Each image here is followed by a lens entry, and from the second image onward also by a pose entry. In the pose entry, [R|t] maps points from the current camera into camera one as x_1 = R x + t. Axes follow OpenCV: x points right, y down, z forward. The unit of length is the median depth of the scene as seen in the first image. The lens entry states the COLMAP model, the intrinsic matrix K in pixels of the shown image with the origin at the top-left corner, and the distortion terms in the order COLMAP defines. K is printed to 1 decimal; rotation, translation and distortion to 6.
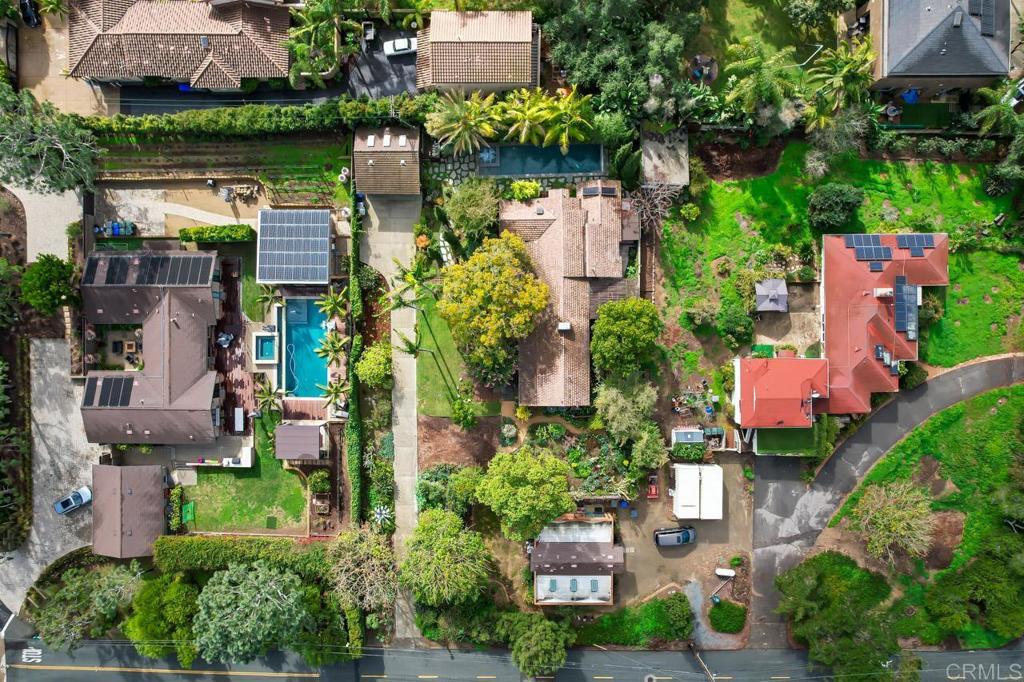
lens RADIAL K [[666.8, 0, 512.2], [0, 666.8, 344.8], [0, 0, 1]] dist [-0.055202, 0.049656]
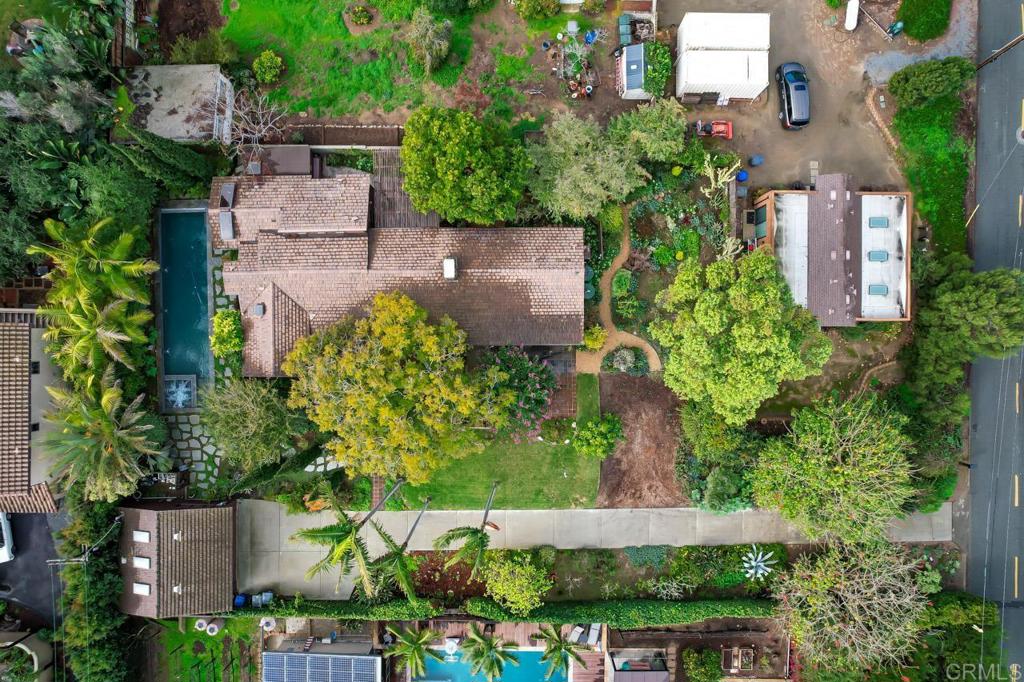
lens RADIAL K [[666.8, 0, 508.3], [0, 666.8, 342.1], [0, 0, 1]] dist [-0.055202, 0.049656]
pose [[0.003970, -0.999981, 0.004685, 0.009632], [0.999810, 0.003880, -0.019089, 0.034796], [0.019070, 0.004760, 0.999807, 0.391484]]
